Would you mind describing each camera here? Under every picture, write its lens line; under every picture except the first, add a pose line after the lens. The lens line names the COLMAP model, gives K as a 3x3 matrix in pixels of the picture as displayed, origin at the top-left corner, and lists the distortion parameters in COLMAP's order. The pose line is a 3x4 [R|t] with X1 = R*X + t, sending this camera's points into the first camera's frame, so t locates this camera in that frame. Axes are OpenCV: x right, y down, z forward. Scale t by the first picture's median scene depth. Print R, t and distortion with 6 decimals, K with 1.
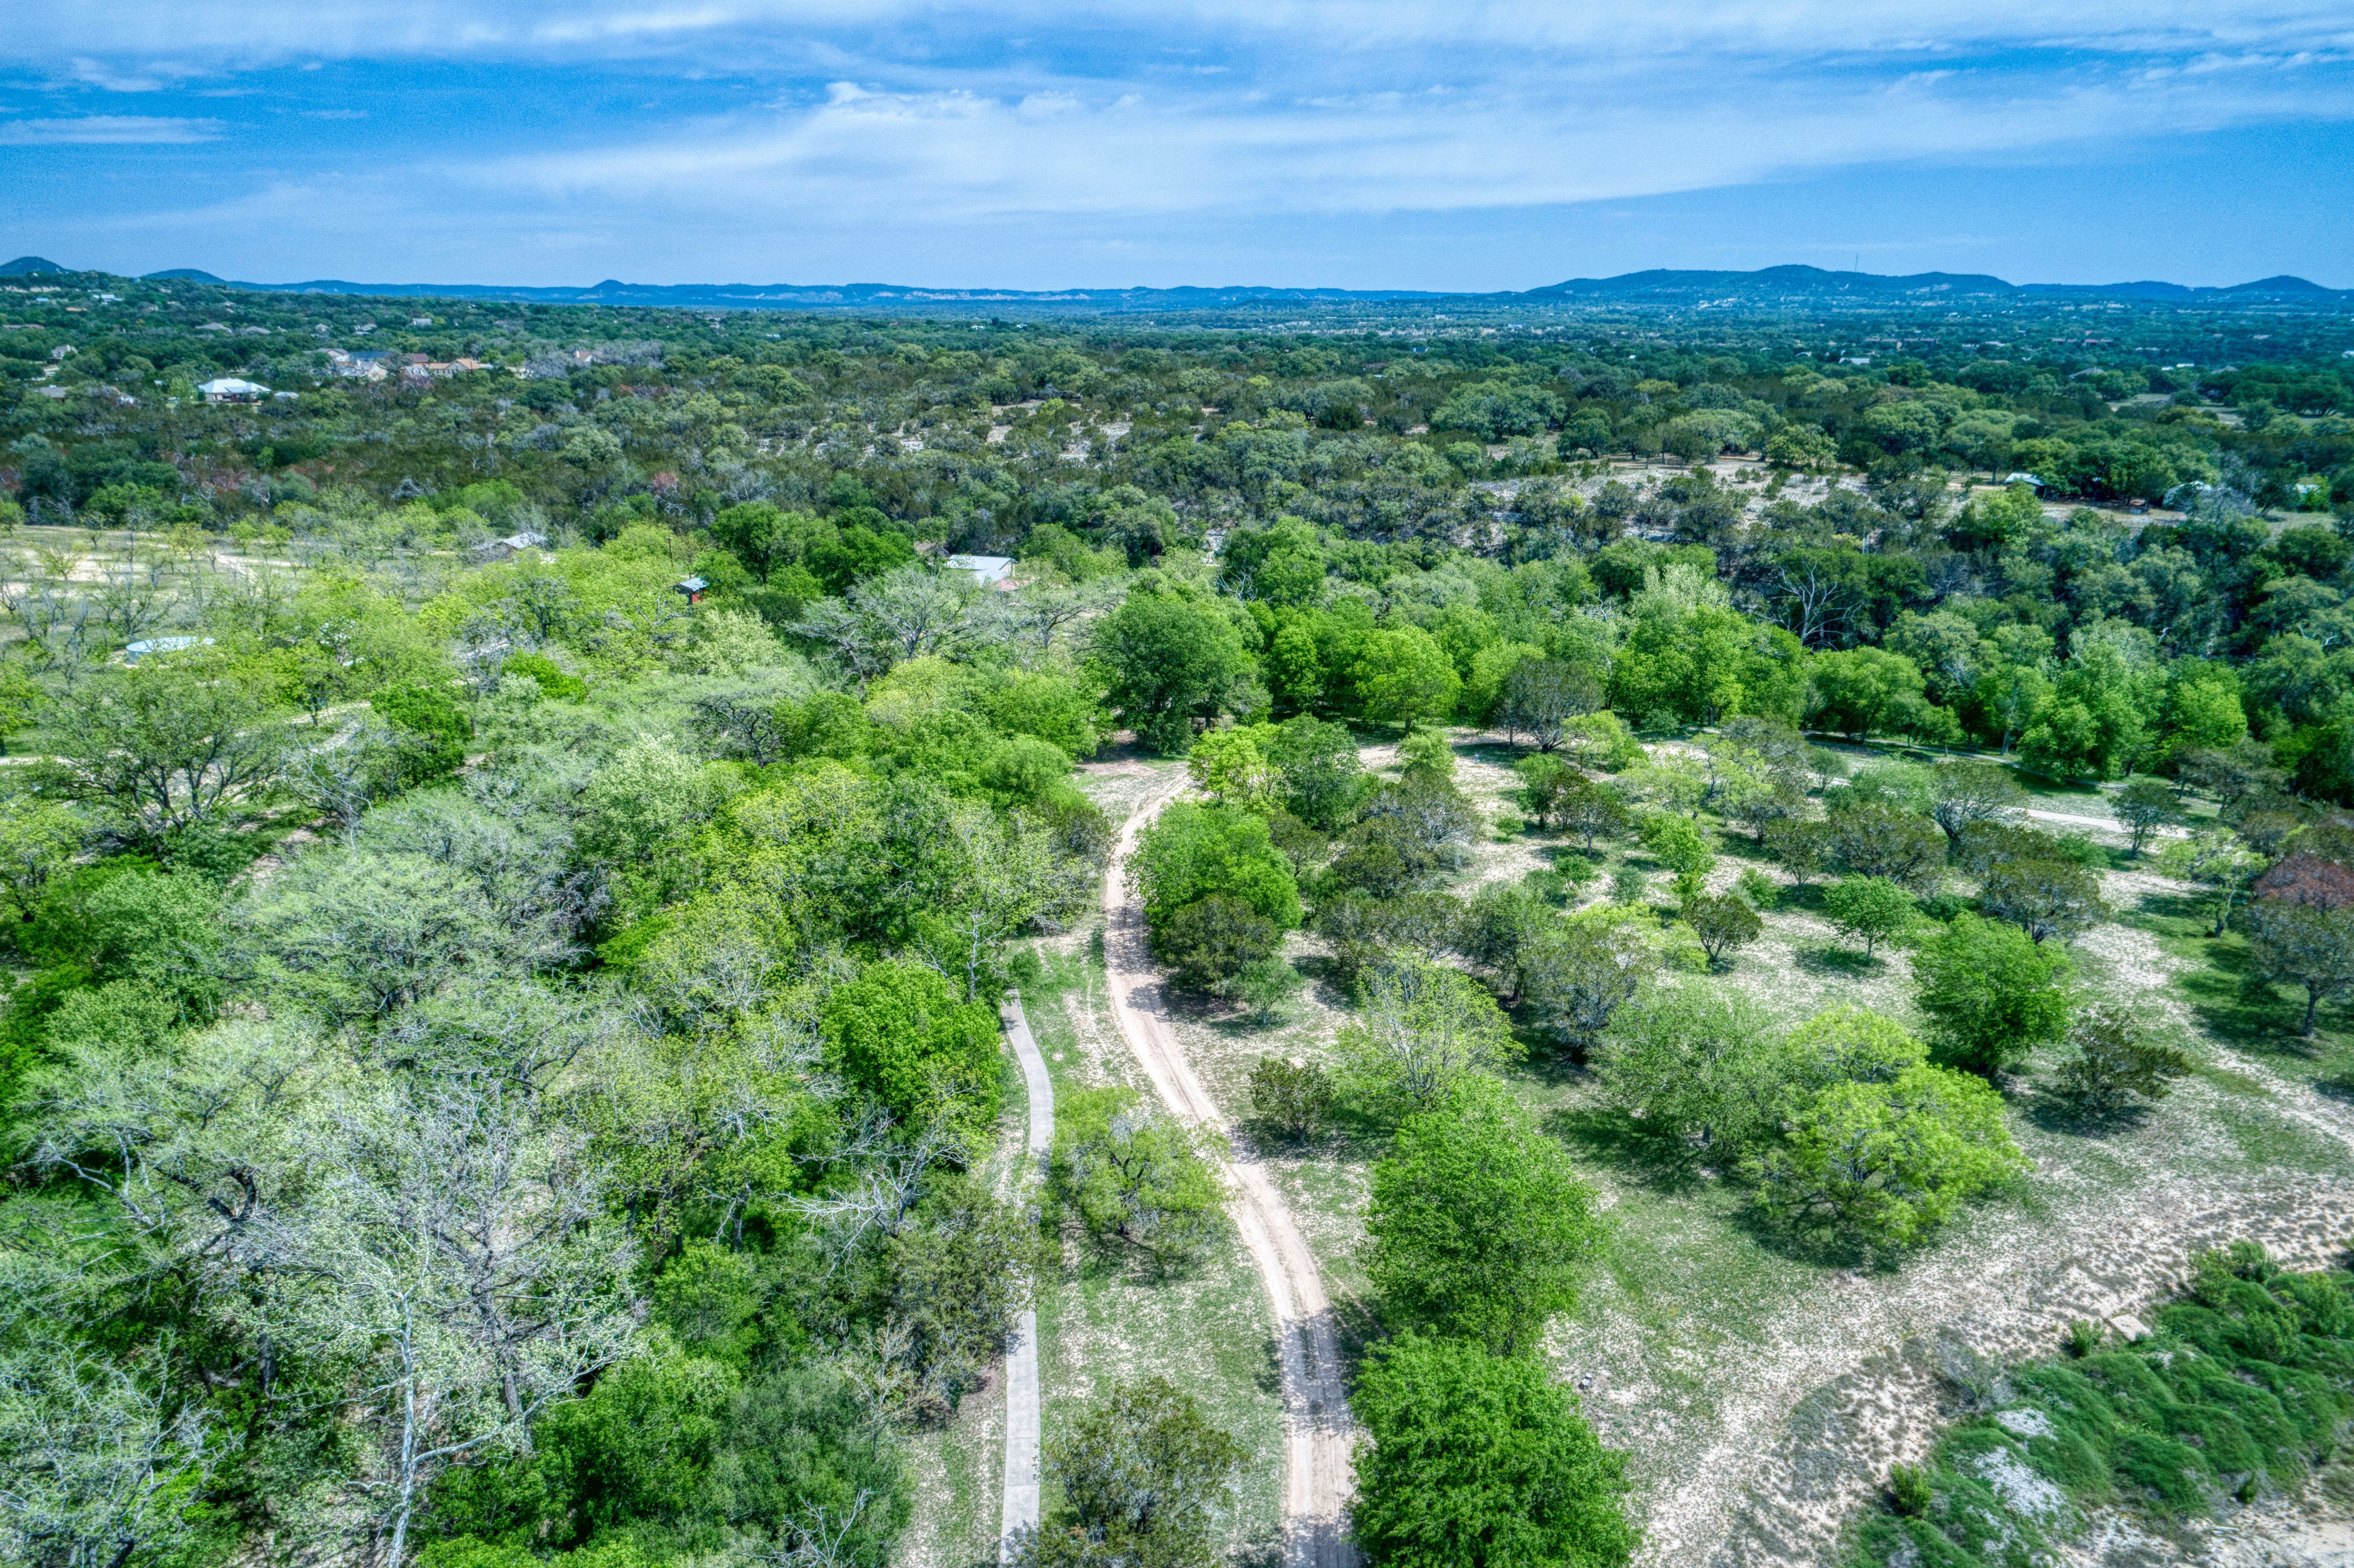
lens RADIAL K [[1591.6, 0, 1182.5], [0, 1591.6, 790.8], [0, 0, 1]] dist [-0.000187, 0.007852]
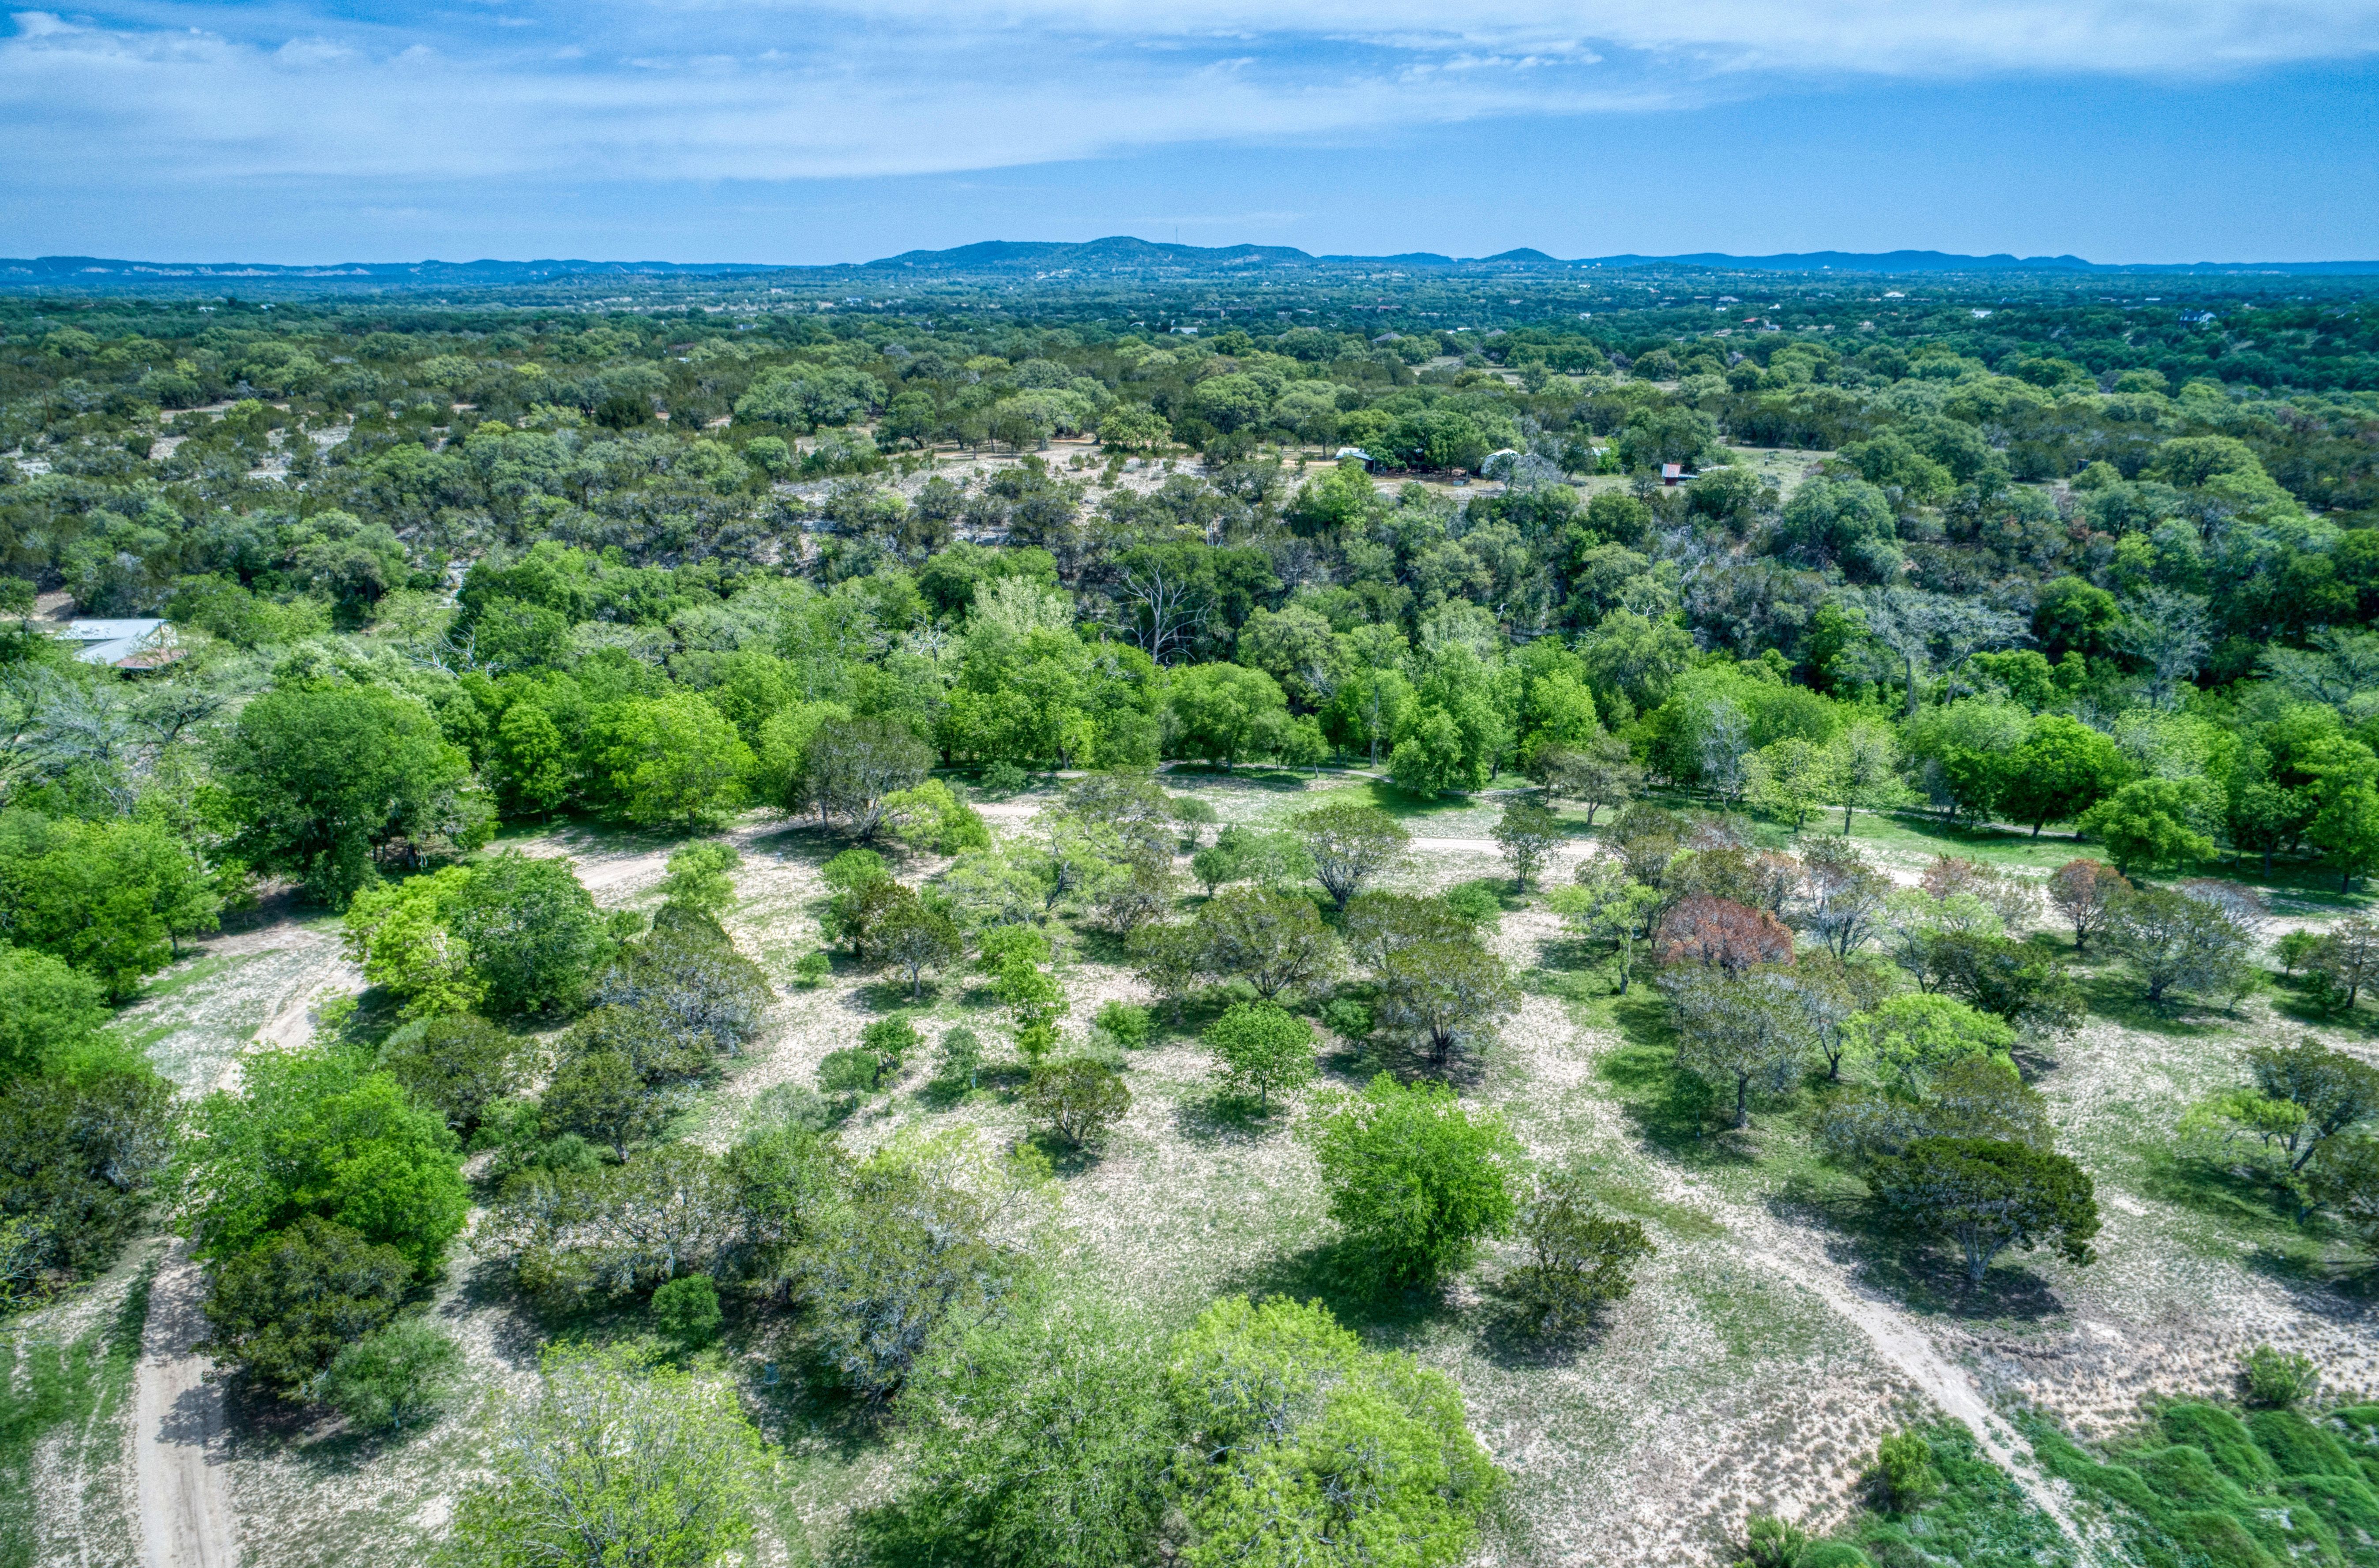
lens RADIAL K [[1608.4, 0, 1195.0], [0, 1608.4, 790.8], [0, 0, 1]] dist [-0.000187, 0.007852]
pose [[0.924167, -0.123253, 0.361557, 0.063605], [0.118794, 0.992315, 0.034629, -0.038532], [-0.363047, 0.010948, 0.931707, 0.131083]]
